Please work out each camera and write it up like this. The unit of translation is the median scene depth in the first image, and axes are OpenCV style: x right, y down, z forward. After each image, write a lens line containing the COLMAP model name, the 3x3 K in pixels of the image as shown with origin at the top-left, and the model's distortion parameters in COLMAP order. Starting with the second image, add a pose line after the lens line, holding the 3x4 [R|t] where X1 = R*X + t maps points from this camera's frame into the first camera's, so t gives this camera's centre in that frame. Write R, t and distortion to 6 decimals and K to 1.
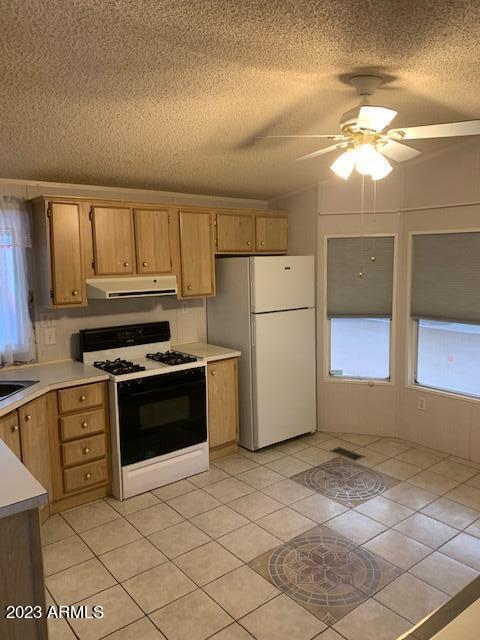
lens RADIAL K [[480.8, 0, 241.5], [0, 480.8, 320.2], [0, 0, 1]] dist [0.009091, -0.013053]
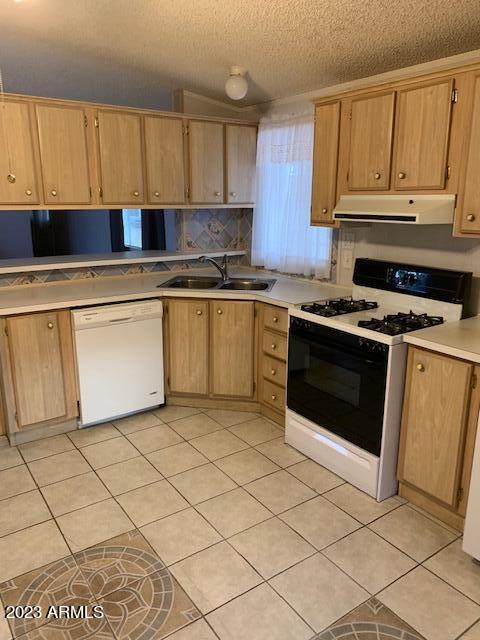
lens RADIAL K [[480.8, 0, 242.3], [0, 480.8, 317.0], [0, 0, 1]] dist [0.009091, -0.013053]
pose [[-0.062186, 0.259239, -0.963809, 0.561270], [-0.120403, 0.956677, 0.265090, -0.085087], [0.990776, 0.132530, -0.028279, 0.888806]]
